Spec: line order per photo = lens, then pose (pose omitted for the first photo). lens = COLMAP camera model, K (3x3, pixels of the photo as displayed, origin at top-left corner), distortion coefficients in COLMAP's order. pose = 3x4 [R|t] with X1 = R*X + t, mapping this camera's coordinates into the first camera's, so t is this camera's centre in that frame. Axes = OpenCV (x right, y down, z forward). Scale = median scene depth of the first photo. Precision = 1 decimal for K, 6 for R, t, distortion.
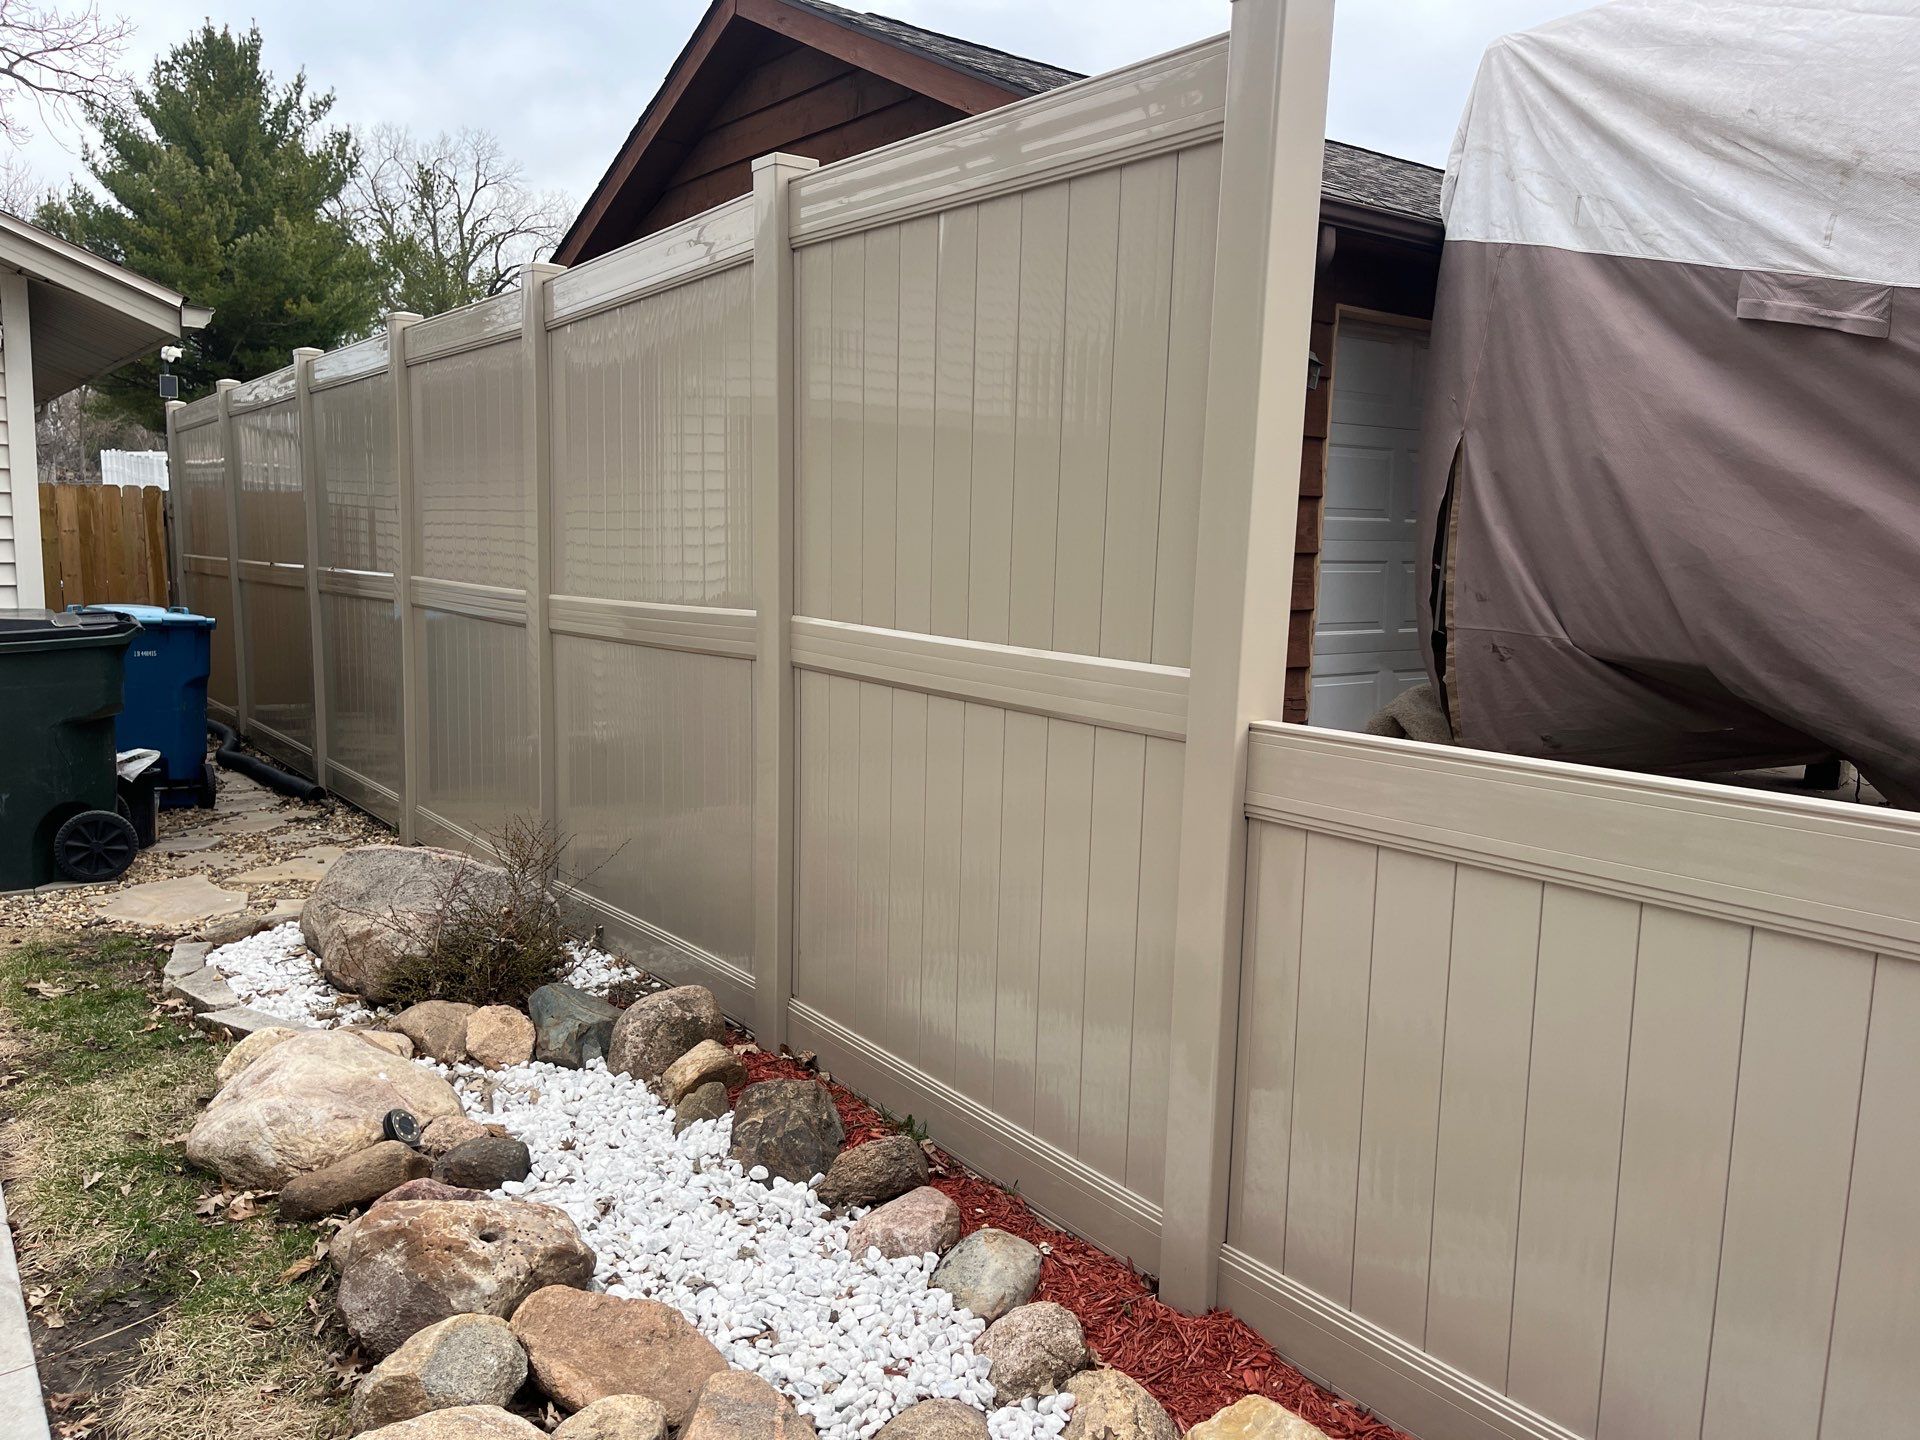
lens RADIAL K [[1391.3, 0, 977.4], [0, 1391.3, 740.4], [0, 0, 1]] dist [0.041714, -0.048049]
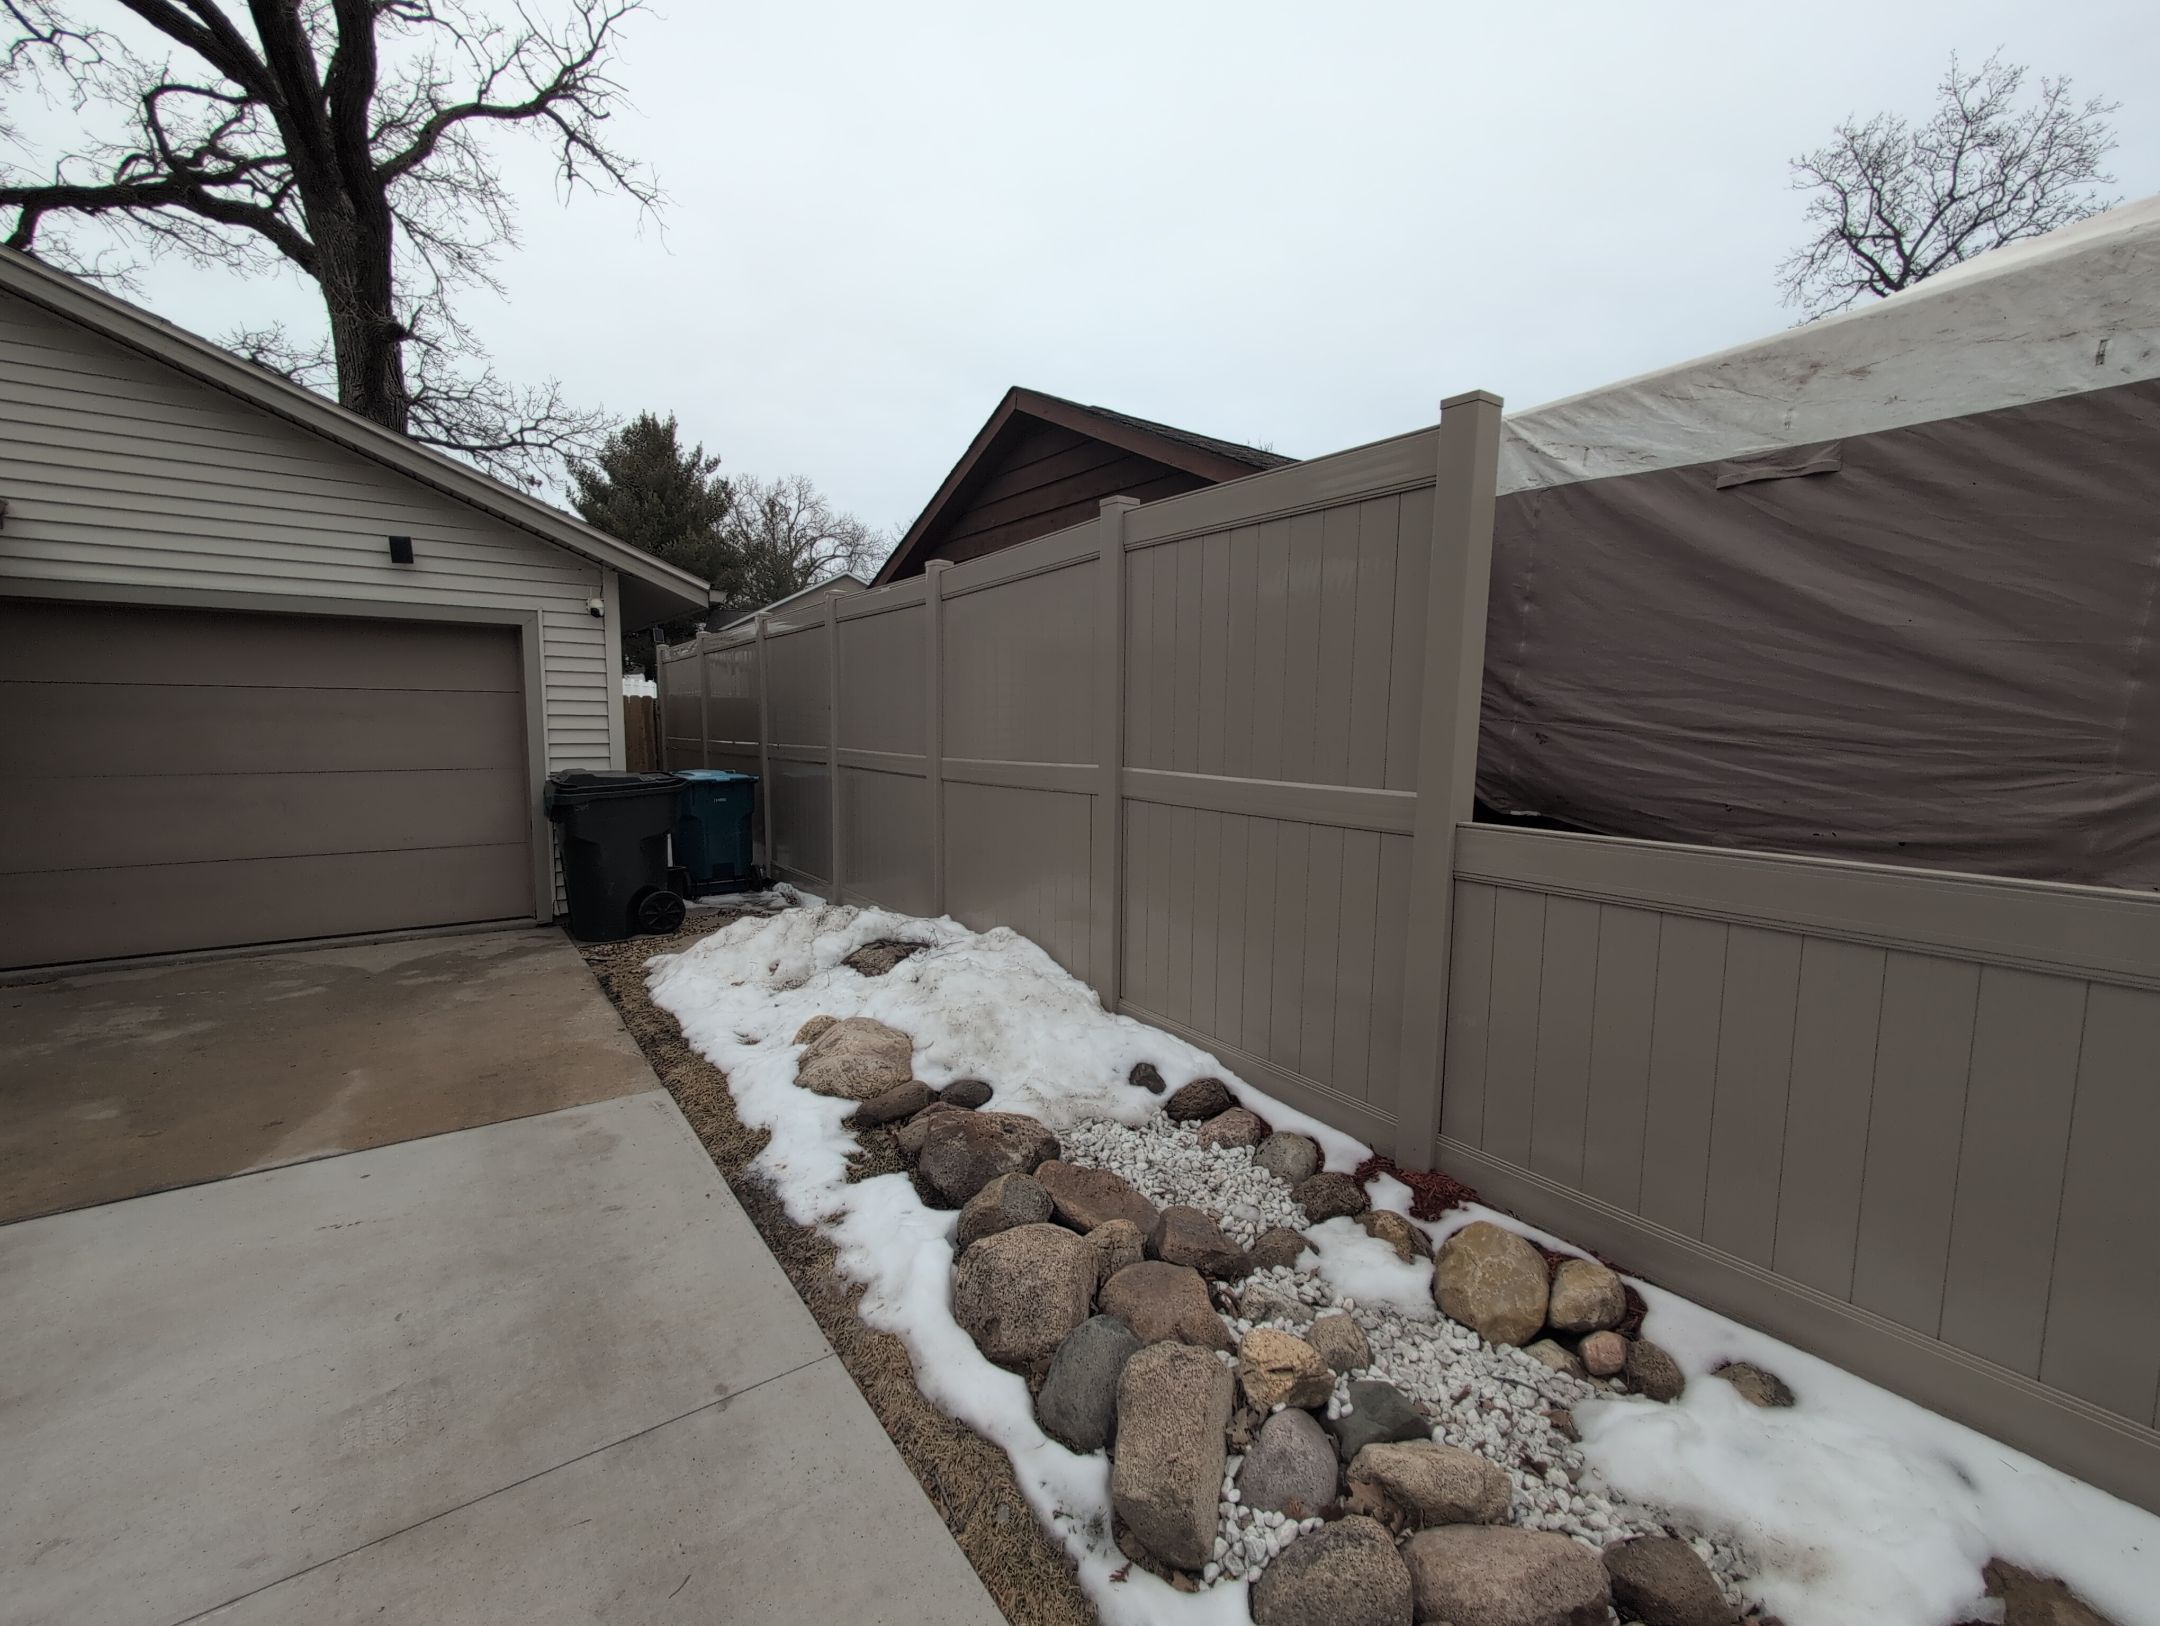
lens RADIAL K [[892.1, 0, 1080.4], [0, 892.1, 811.4], [0, 0, 1]] dist [0.000403, 0.000185]
pose [[0.999553, -0.010875, -0.027854, -0.140214], [0.009666, 0.999020, -0.043183, 0.008814], [0.028297, 0.042894, 0.998679, -0.058693]]
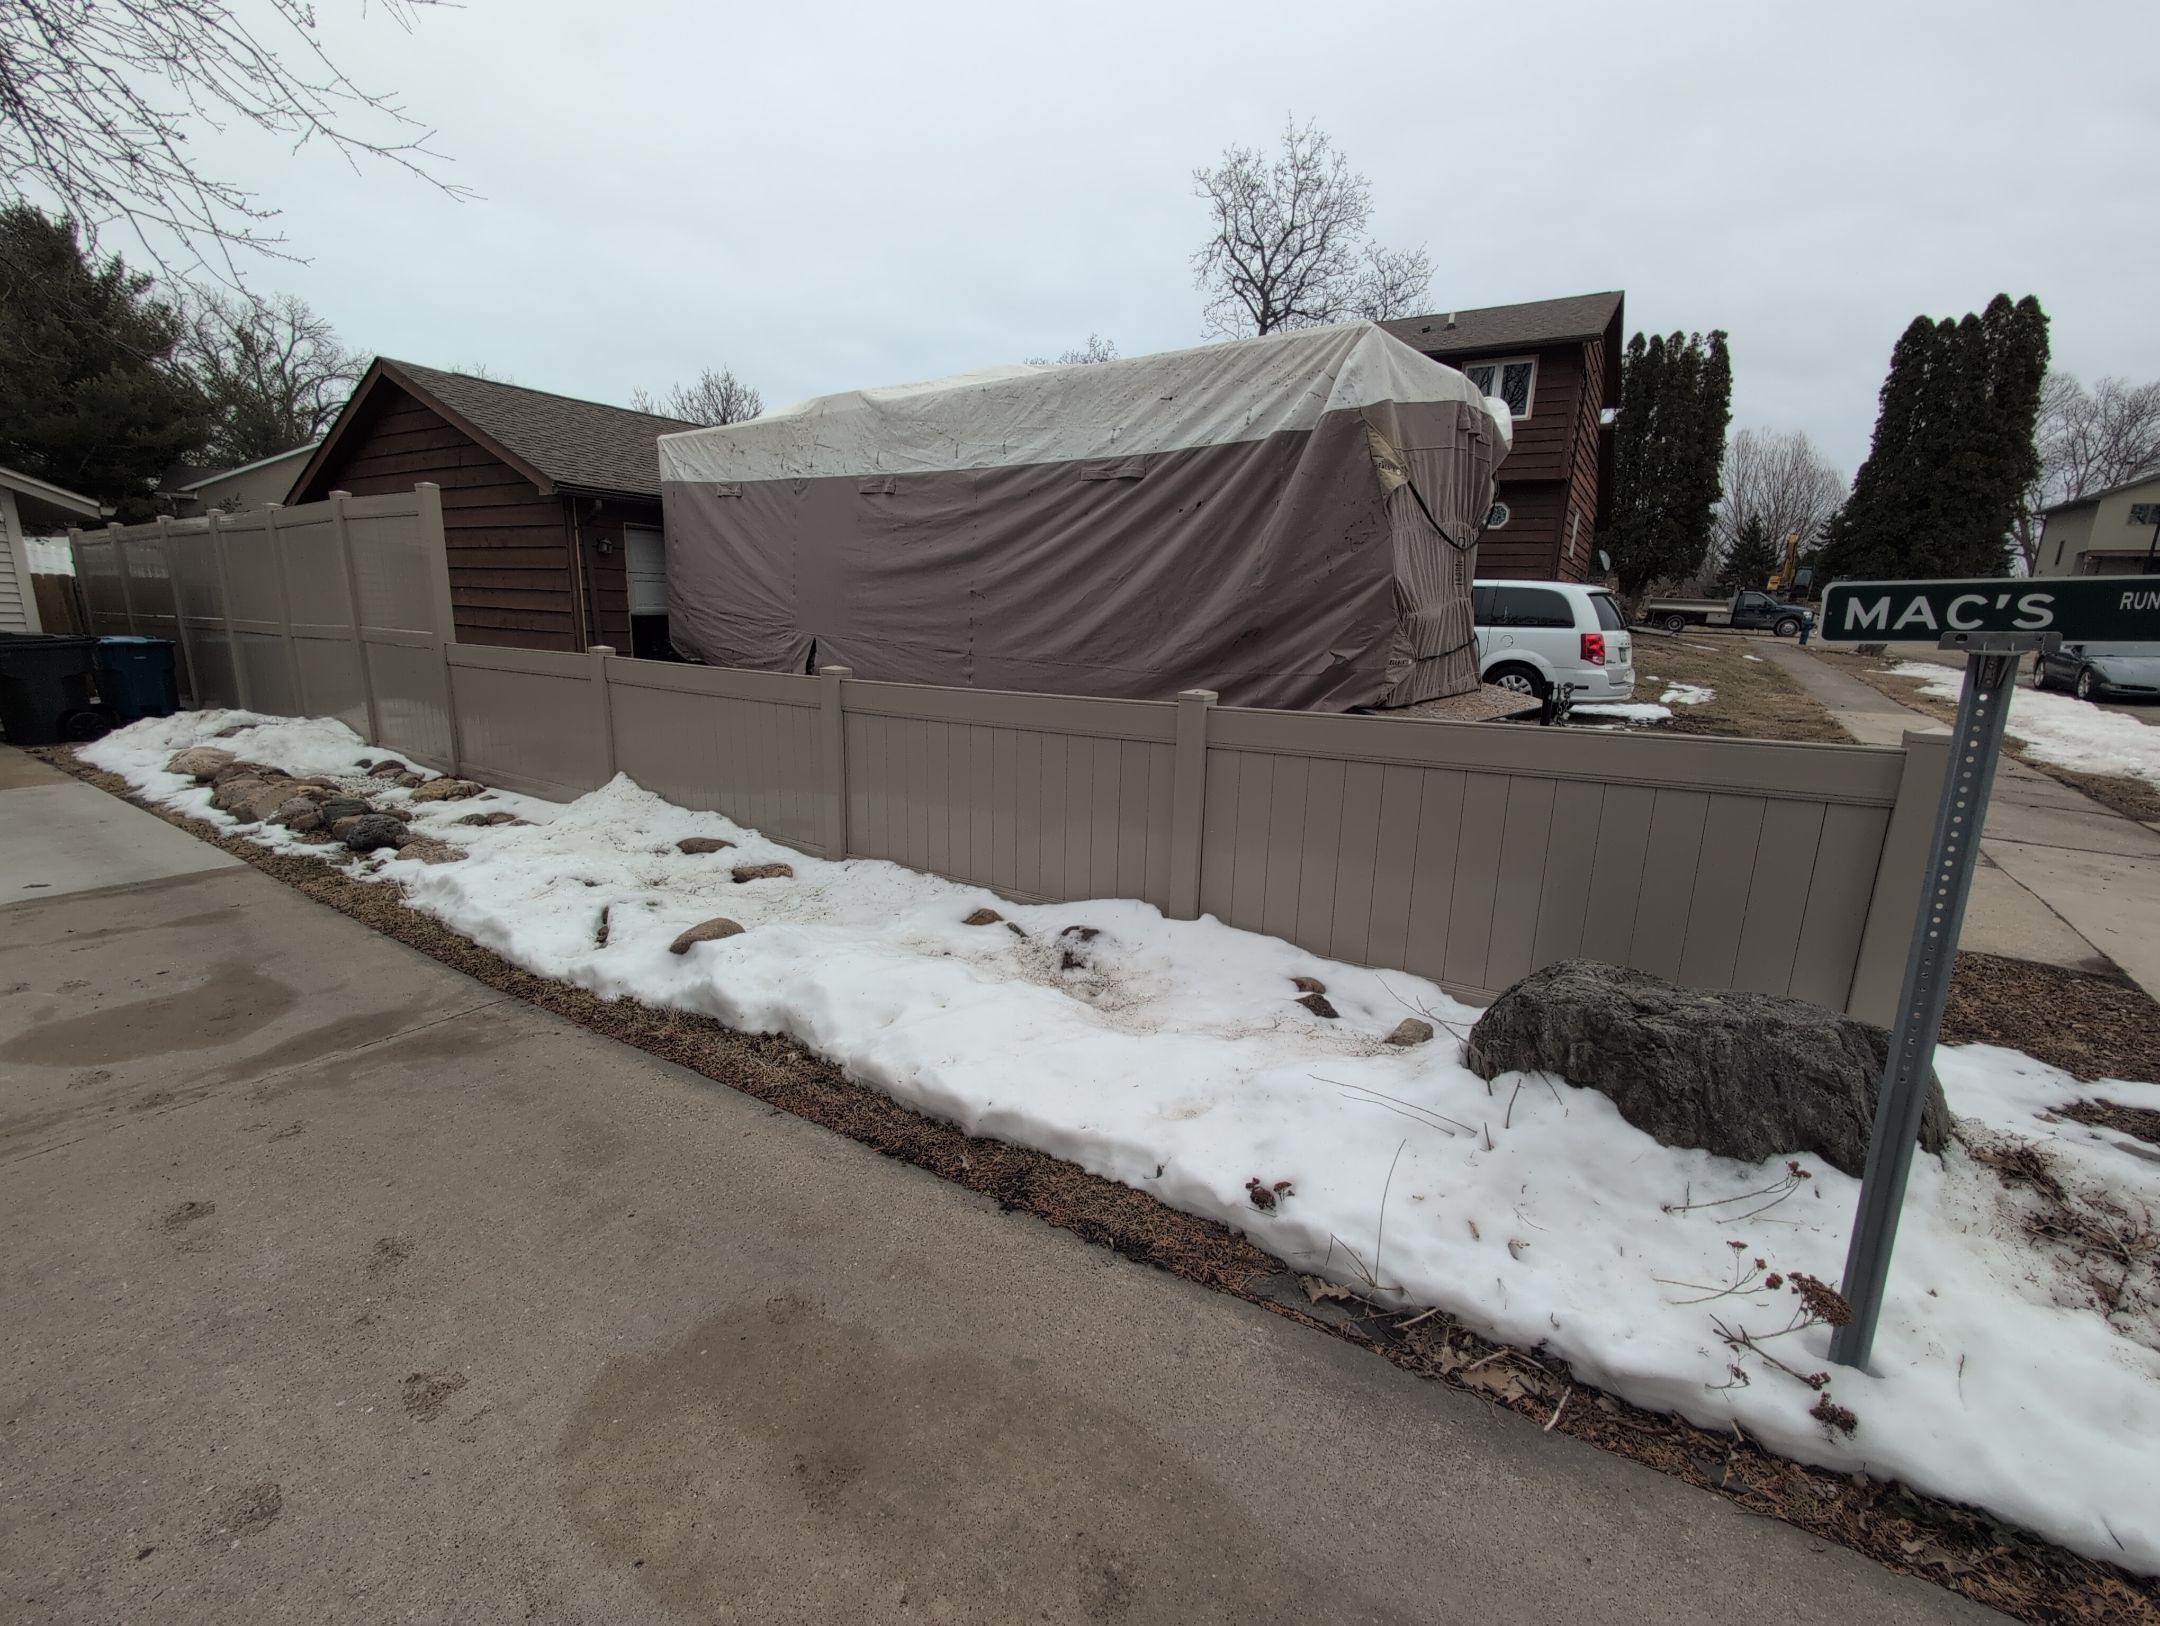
lens RADIAL K [[917.2, 0, 1085.1], [0, 917.2, 815.5], [0, 0, 1]] dist [-0.000070, 0.001433]
pose [[0.945426, -0.067147, 0.318842, 0.717444], [0.042343, 0.995557, 0.084107, 0.233872], [-0.323073, -0.066016, 0.944069, -1.558046]]
